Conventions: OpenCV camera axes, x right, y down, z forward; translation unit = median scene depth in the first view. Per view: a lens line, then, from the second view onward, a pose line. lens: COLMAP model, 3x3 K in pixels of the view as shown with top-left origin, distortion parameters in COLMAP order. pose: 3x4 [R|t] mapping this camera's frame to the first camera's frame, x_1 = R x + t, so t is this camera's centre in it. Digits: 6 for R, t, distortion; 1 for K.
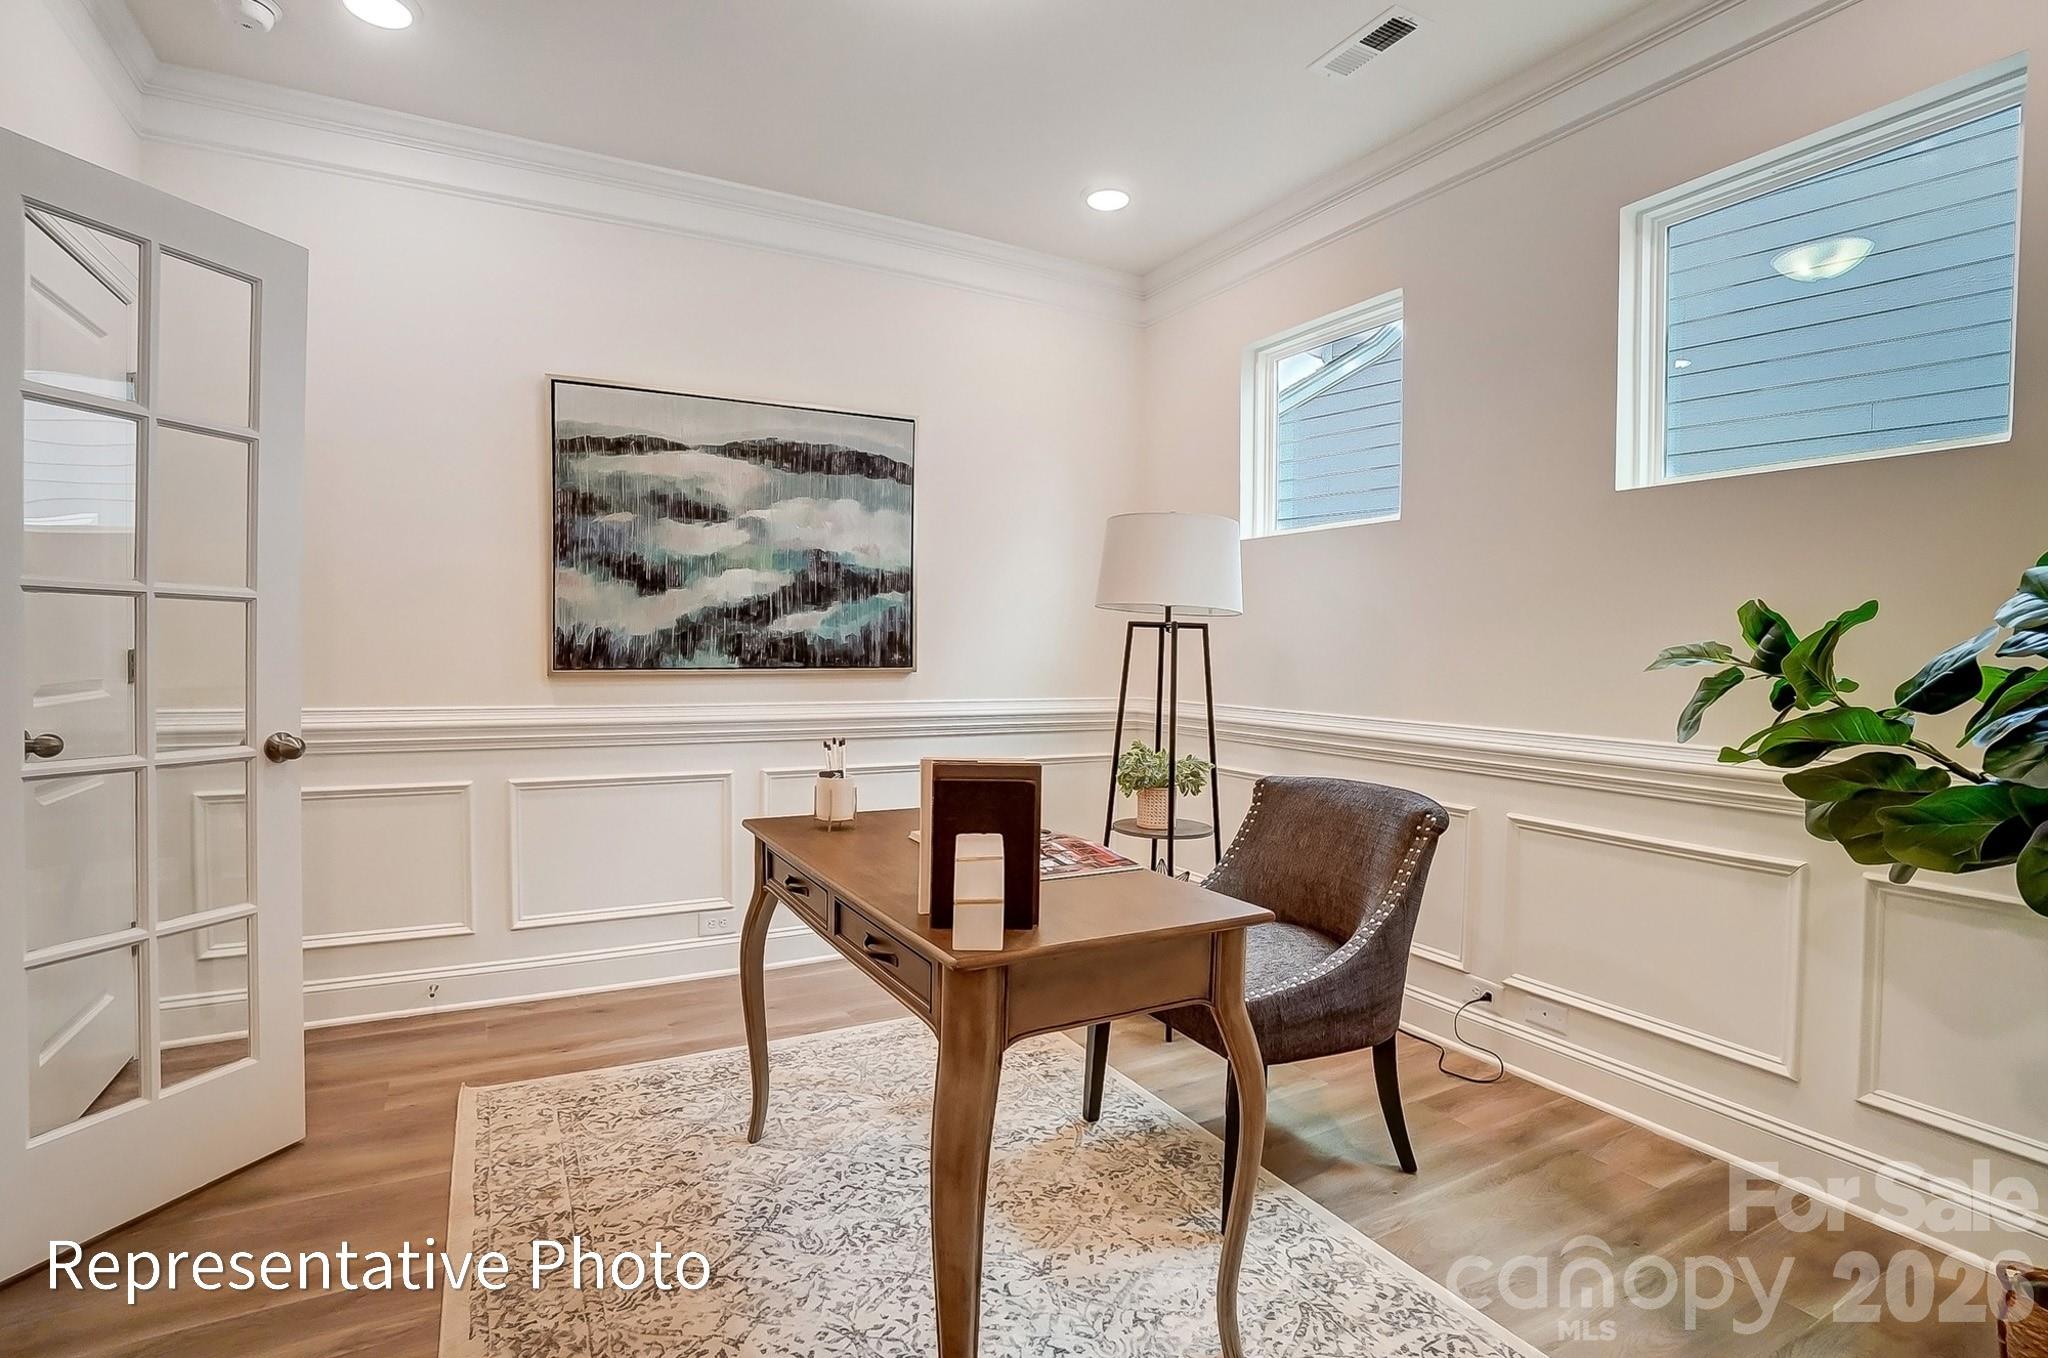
lens RADIAL K [[937.3, 0, 1022.8], [0, 937.3, 670.3], [0, 0, 1]] dist [-0.059361, 0.020161]
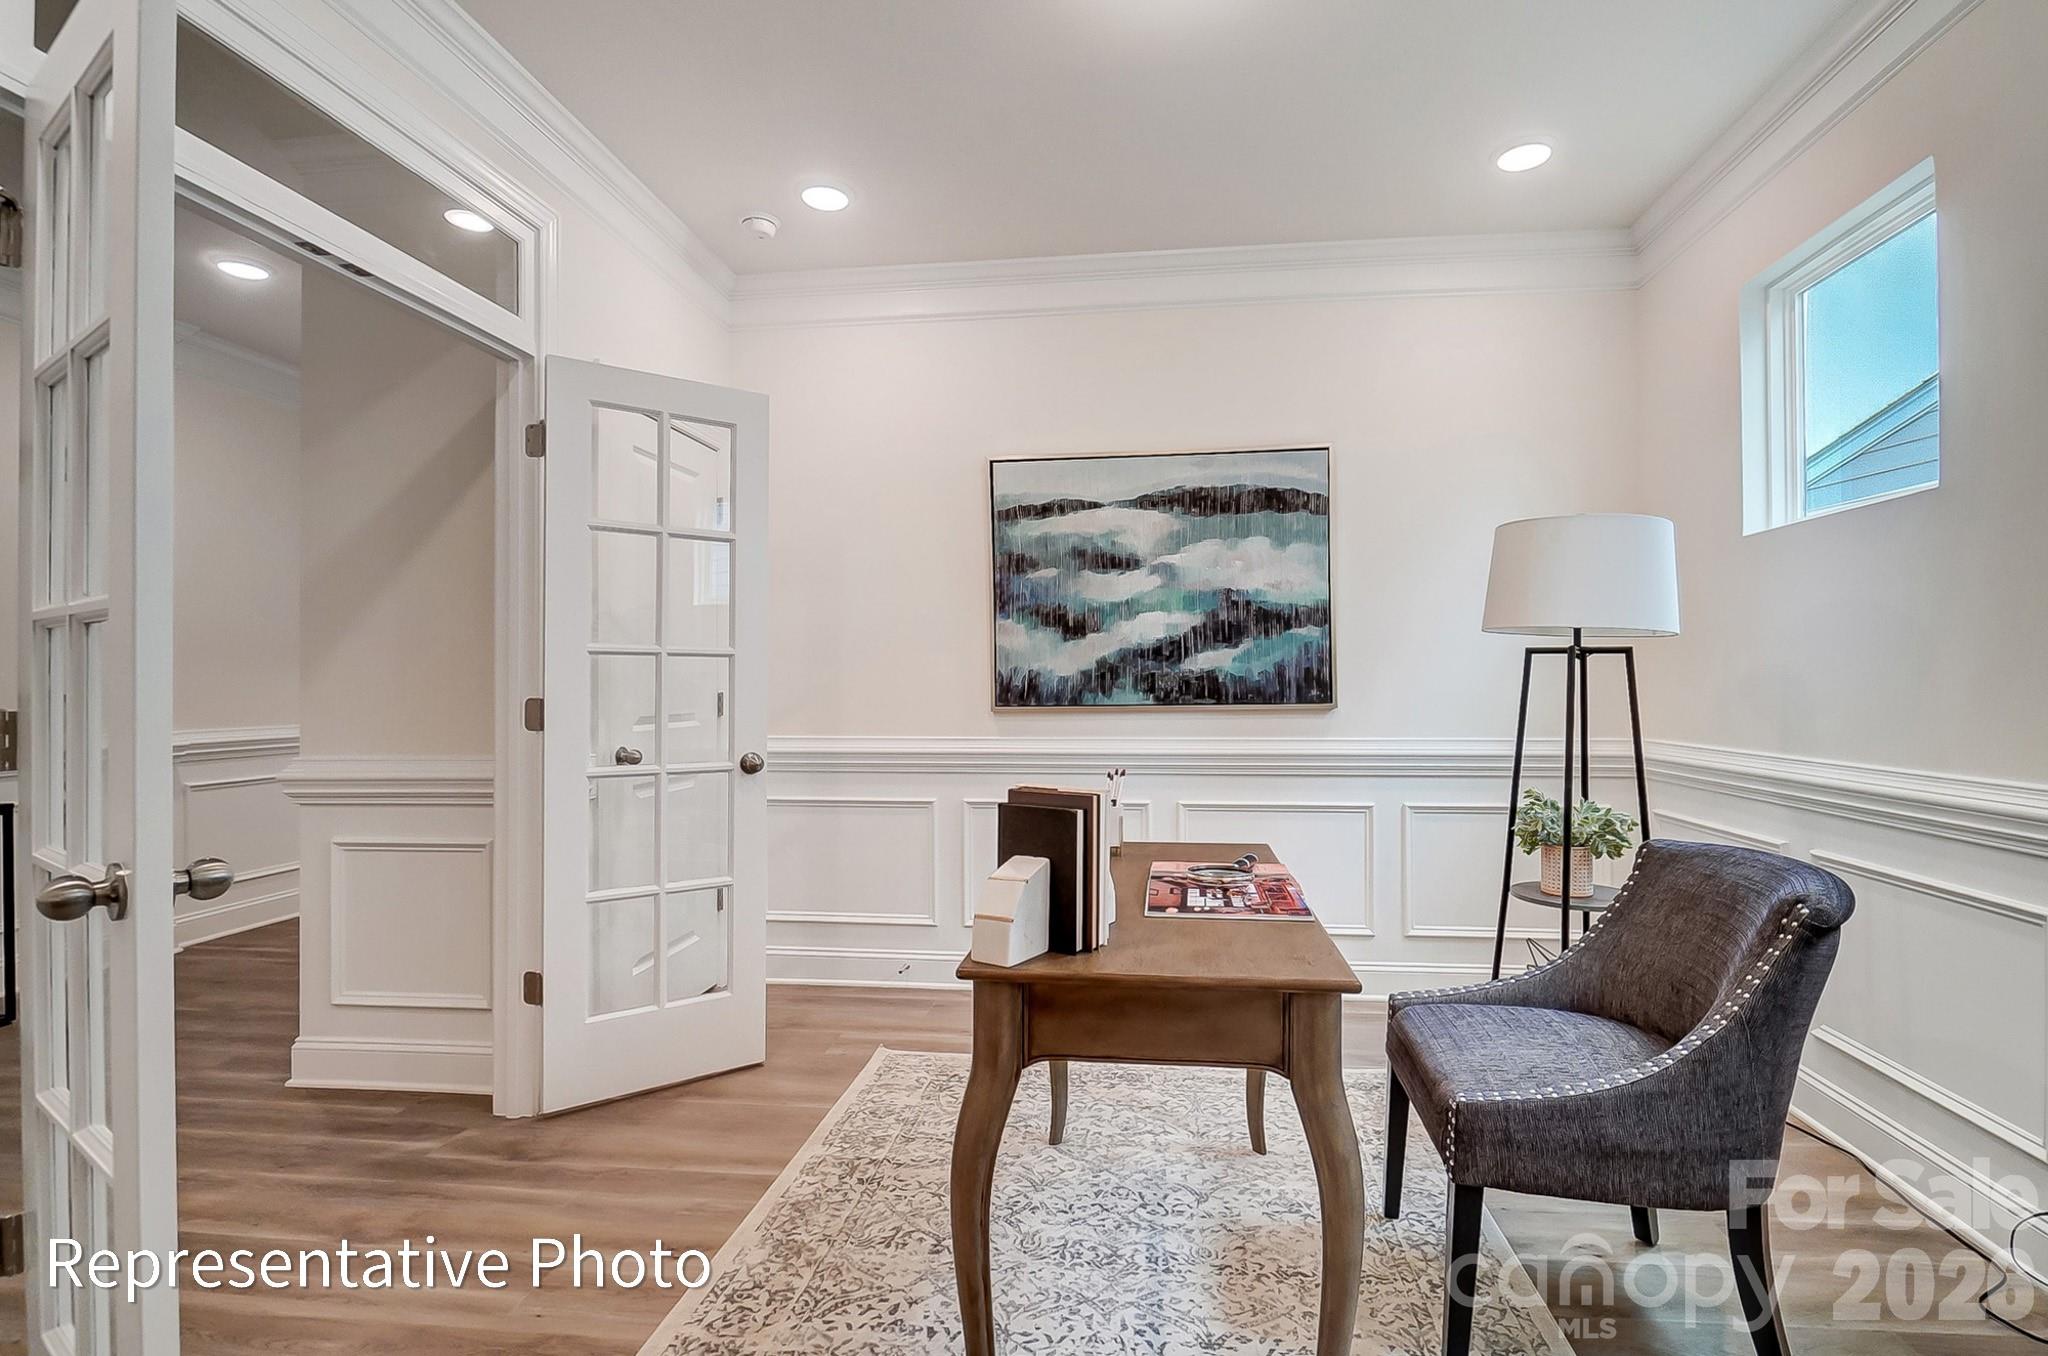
lens RADIAL K [[925.7, 0, 1024.0], [0, 925.7, 678.0], [0, 0, 1]] dist [0.000968, -0.000257]
pose [[0.836675, -0.019928, -0.547338, 0.159867], [0.001781, 0.999432, -0.033667, 0.002509], [0.547698, 0.027193, 0.836234, 0.034976]]
